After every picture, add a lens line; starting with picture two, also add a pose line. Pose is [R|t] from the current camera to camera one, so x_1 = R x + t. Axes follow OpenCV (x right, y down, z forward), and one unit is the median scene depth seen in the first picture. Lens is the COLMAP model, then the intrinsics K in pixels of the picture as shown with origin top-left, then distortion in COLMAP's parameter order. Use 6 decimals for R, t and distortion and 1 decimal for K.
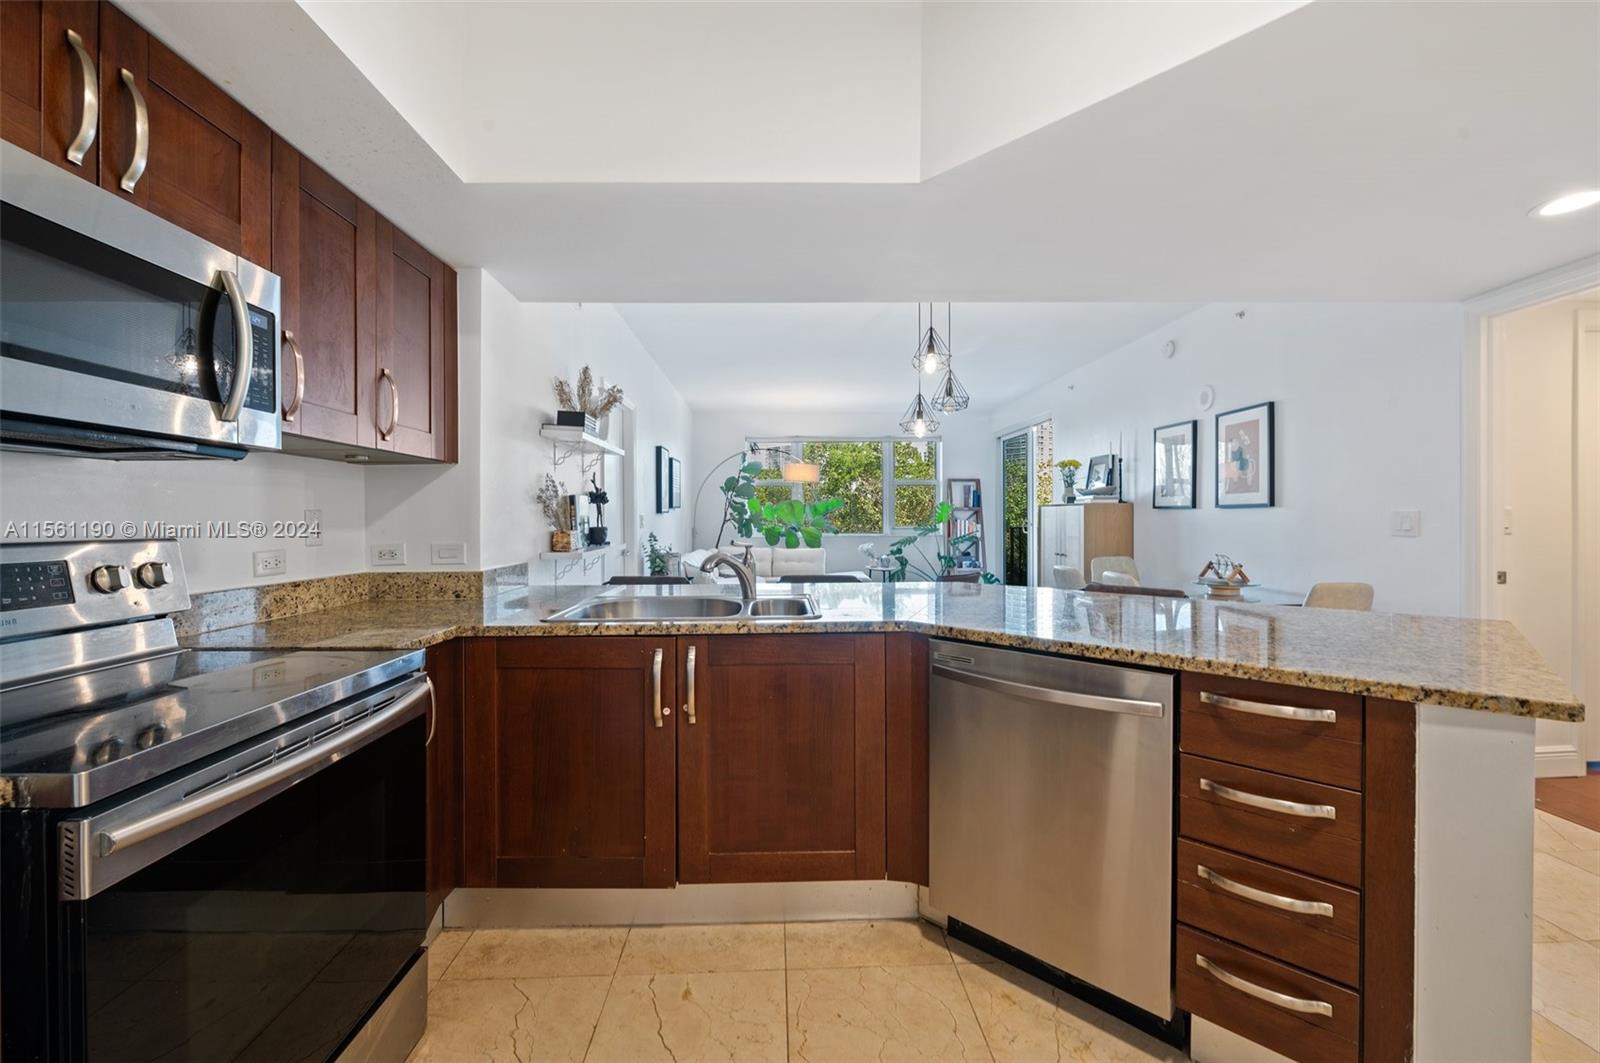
lens RADIAL K [[634.2, 0, 799.6], [0, 634.2, 522.4], [0, 0, 1]] dist [-0.017160, -0.001764]
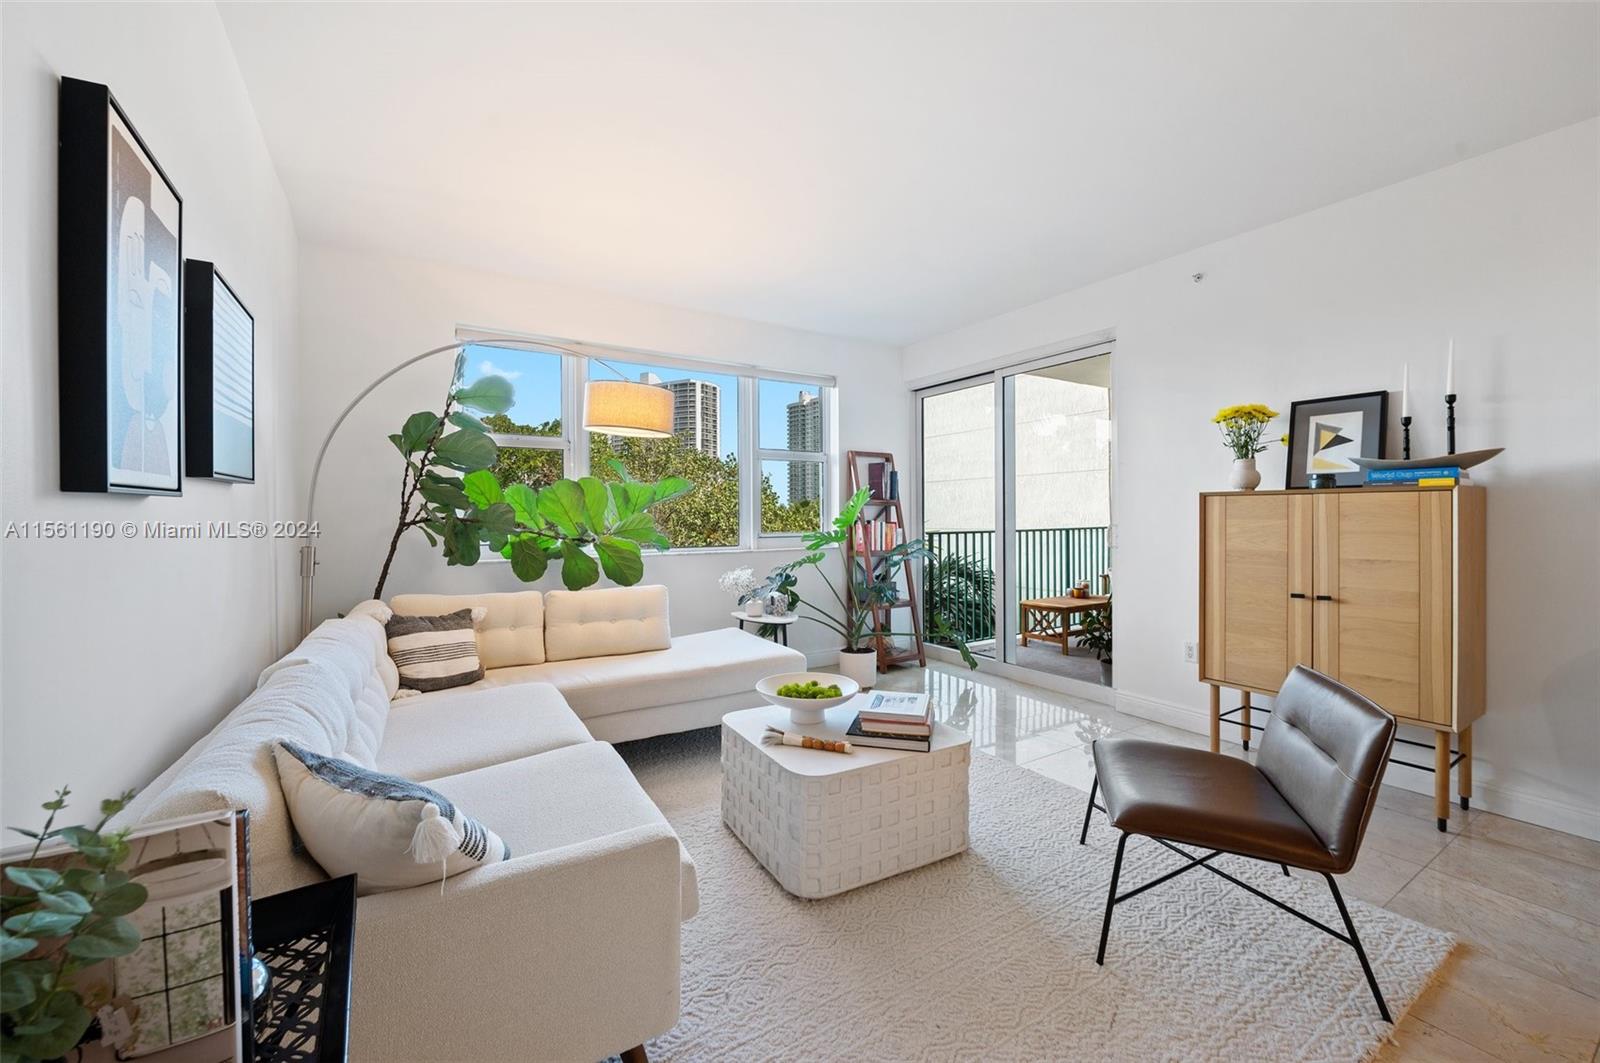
lens RADIAL K [[634.2, 0, 806.8], [0, 634.2, 515.4], [0, 0, 1]] dist [-0.017160, -0.001764]
pose [[0.865782, 0.006153, 0.500383, -0.097370], [0.001243, 0.999895, -0.014446, -0.002377], [-0.500419, 0.013129, 0.865684, 0.550404]]
